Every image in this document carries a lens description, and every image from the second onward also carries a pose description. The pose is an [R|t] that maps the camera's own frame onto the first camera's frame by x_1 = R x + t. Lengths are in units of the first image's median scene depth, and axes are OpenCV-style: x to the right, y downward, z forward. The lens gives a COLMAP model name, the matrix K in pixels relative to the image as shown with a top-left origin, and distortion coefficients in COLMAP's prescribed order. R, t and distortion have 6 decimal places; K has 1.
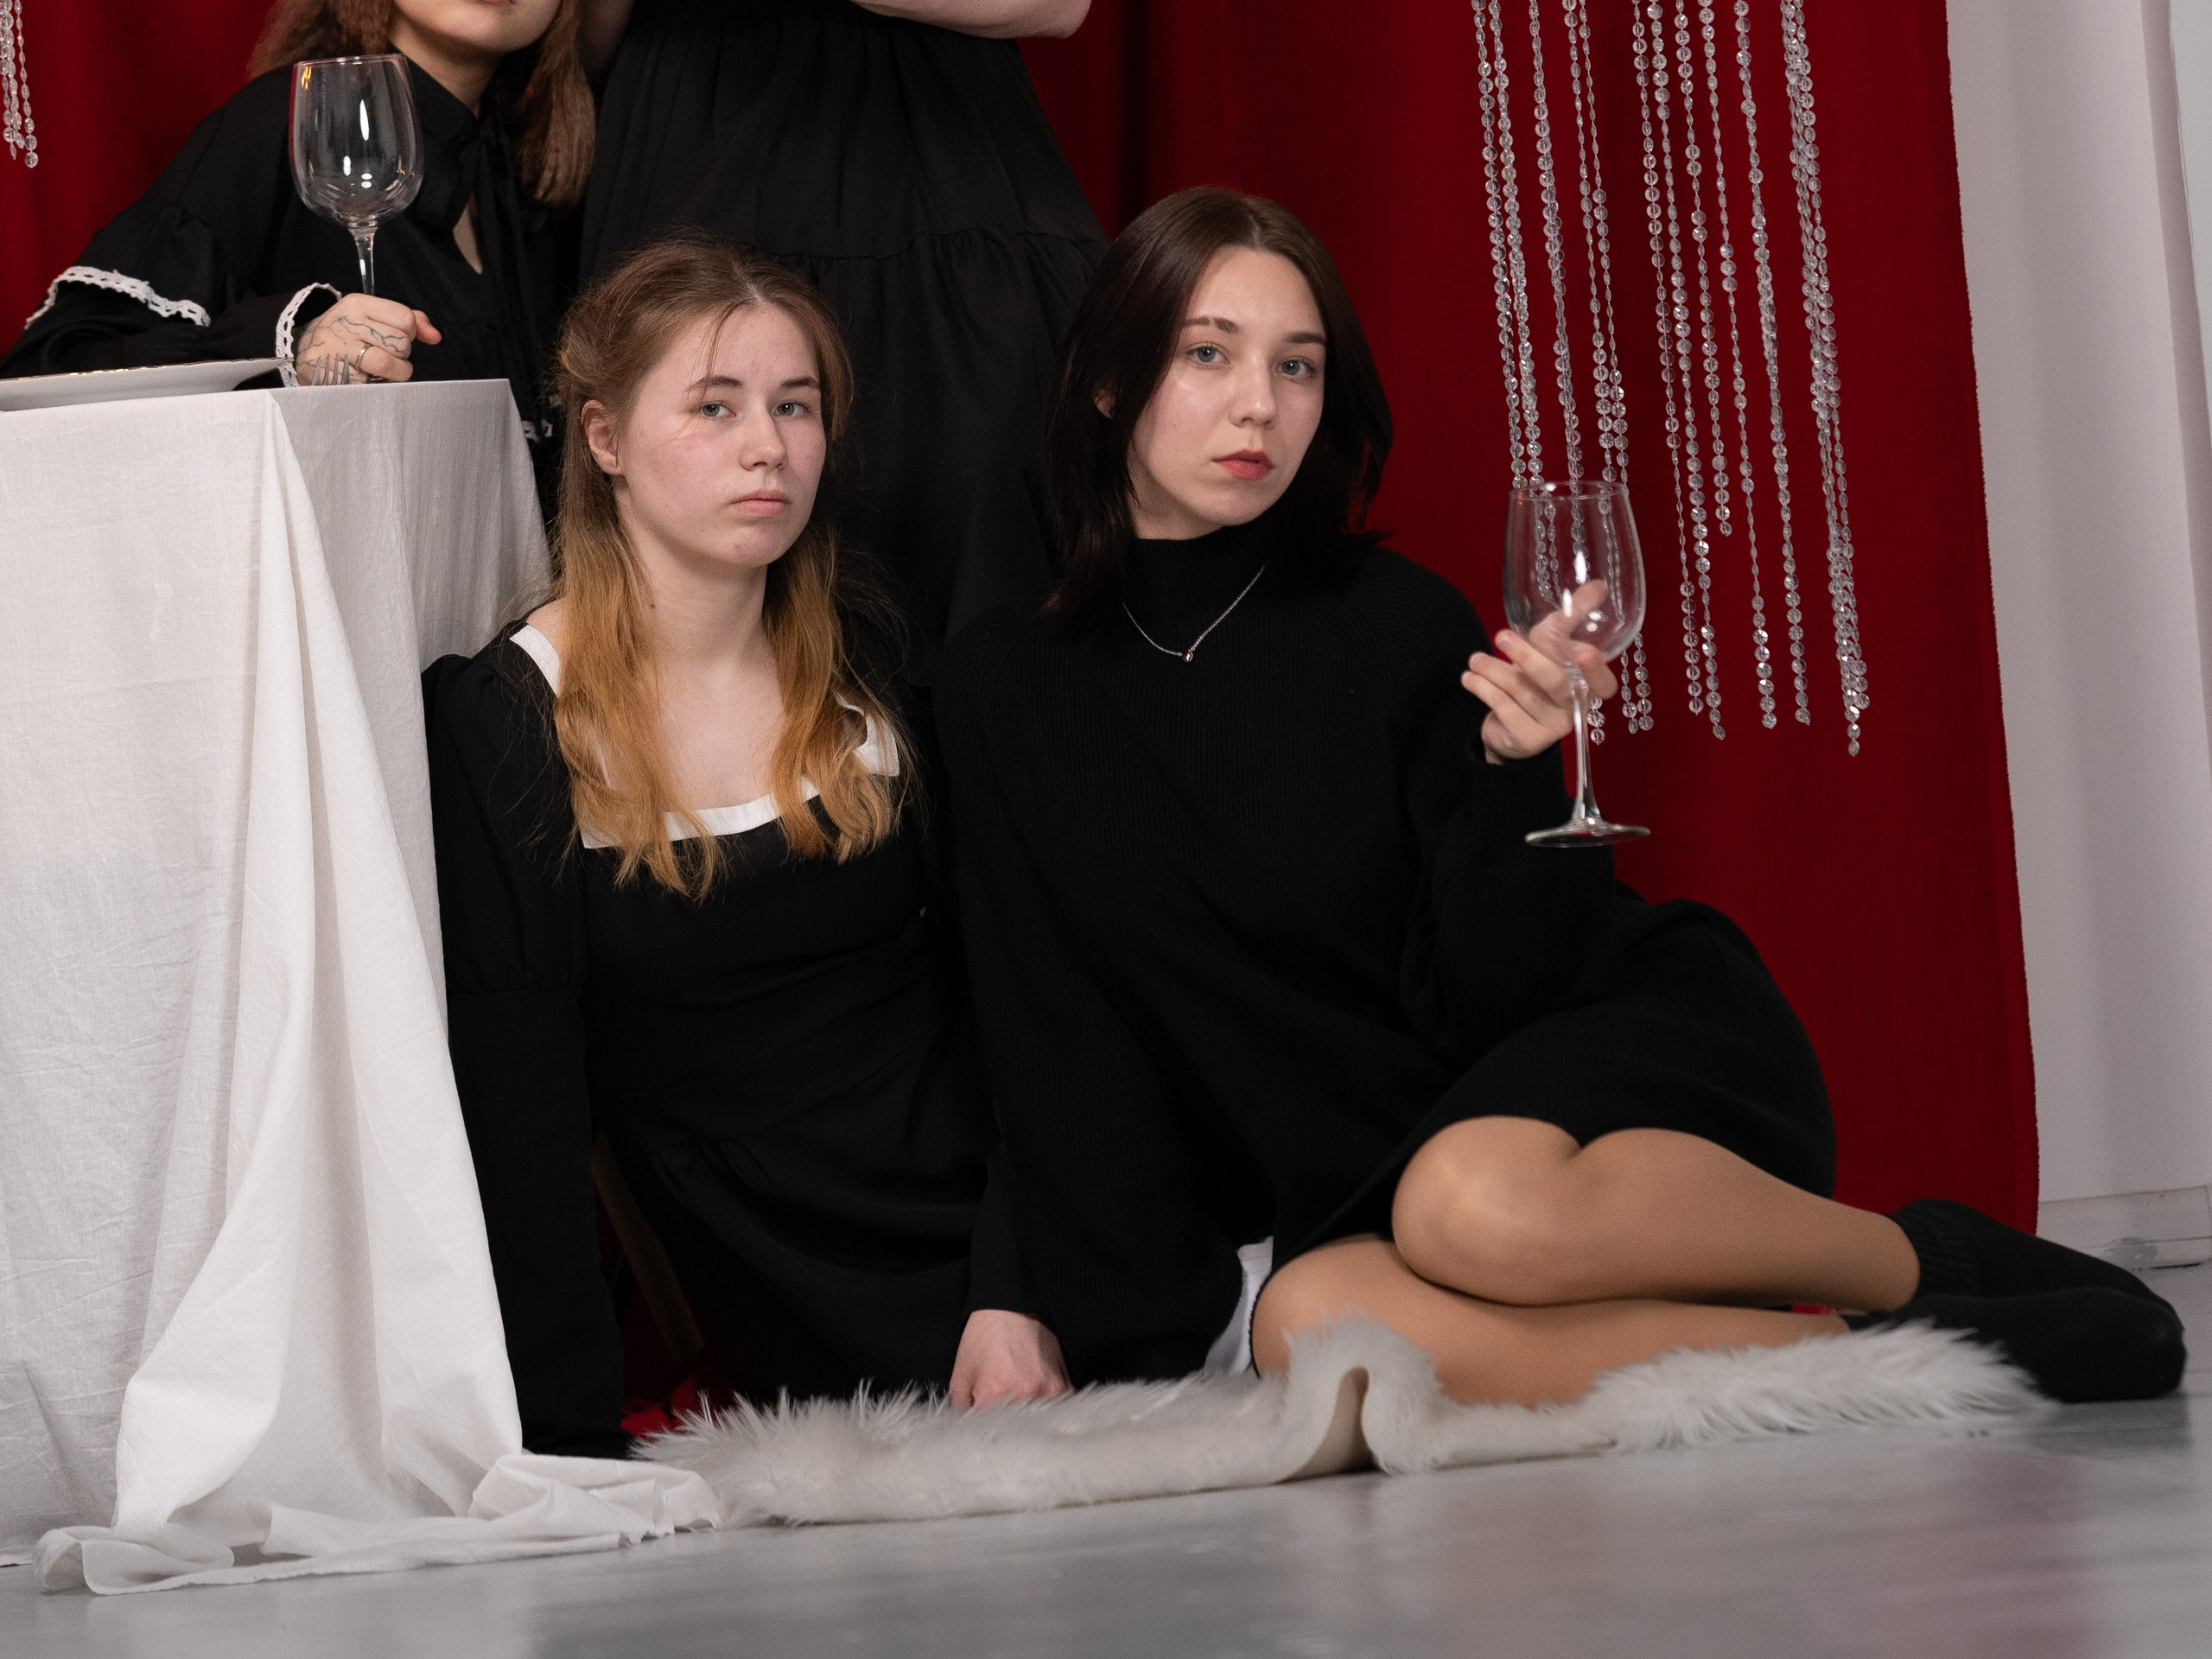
lens RADIAL K [[8527.6, 0, 1085.5], [0, 8527.6, 851.2], [0, 0, 1]] dist [0.082482, 0.000000]
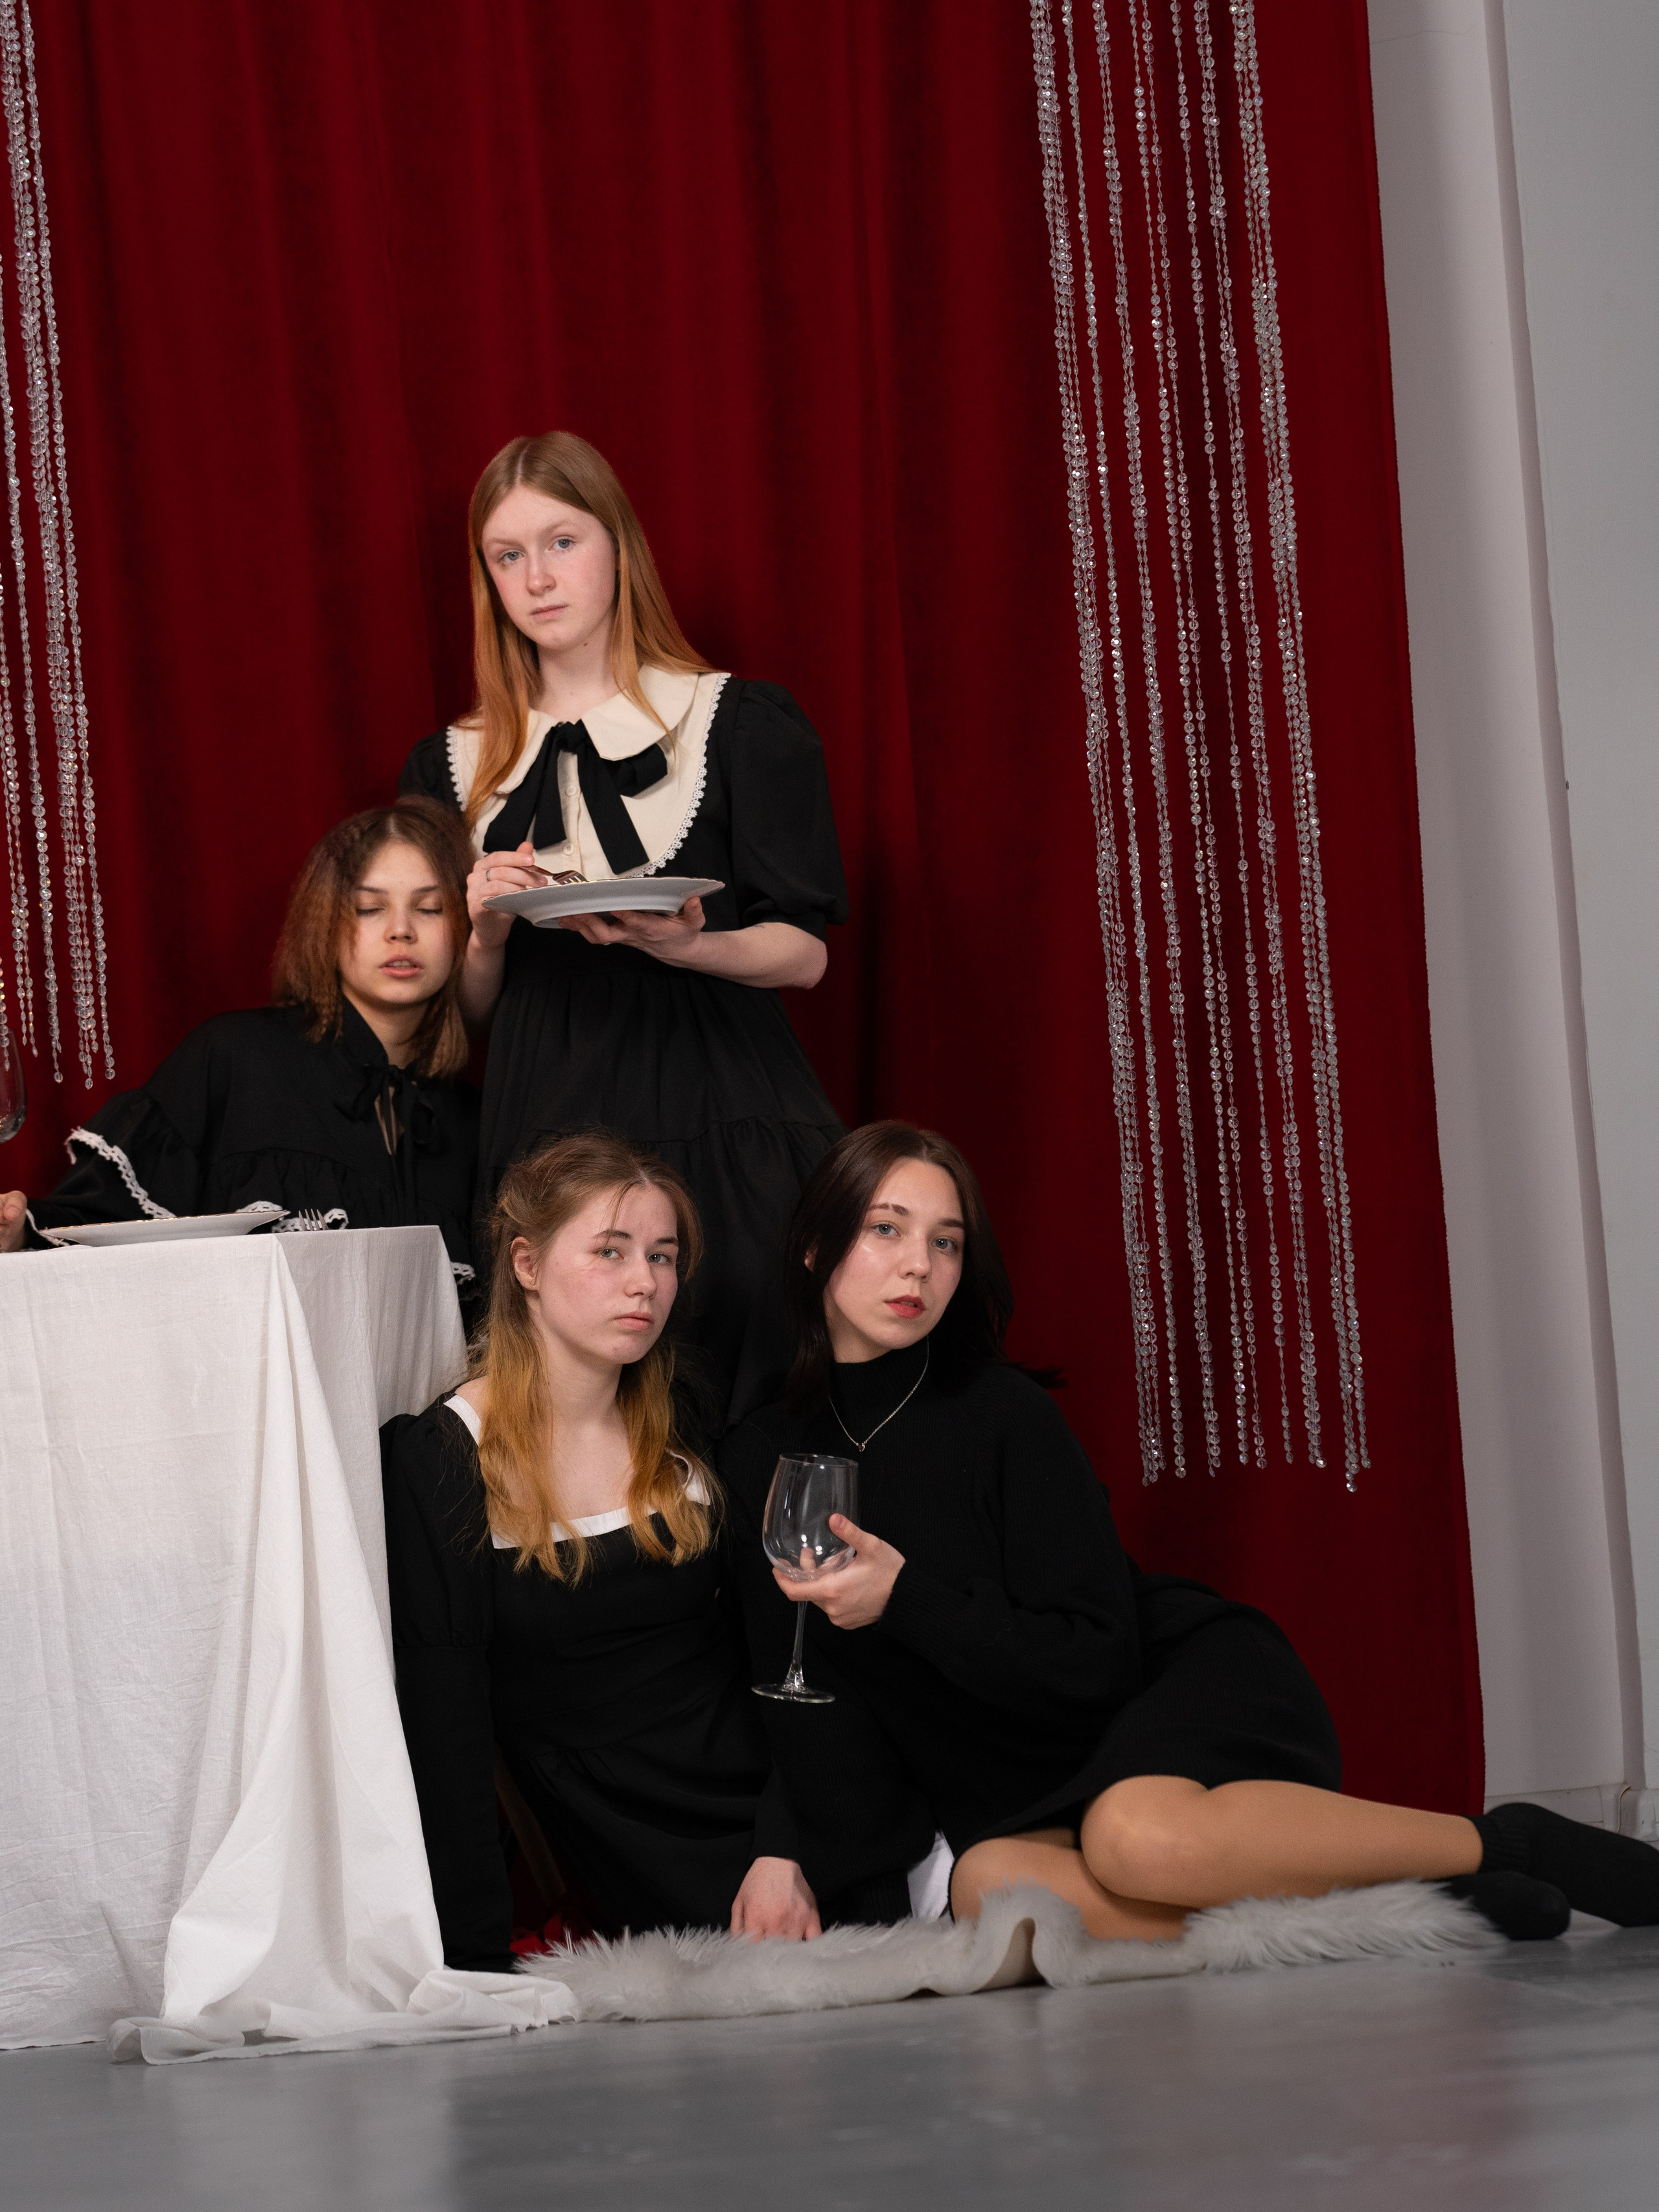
lens RADIAL K [[8527.2, 0, 849.6], [0, 8527.2, 1119.5], [0, 0, 1]] dist [0.082482, 0.000000]
pose [[0.998970, 0.001278, -0.045355, 0.068349], [-0.002939, 0.999327, -0.036570, -0.020715], [0.045277, 0.036665, 0.998301, -0.448338]]
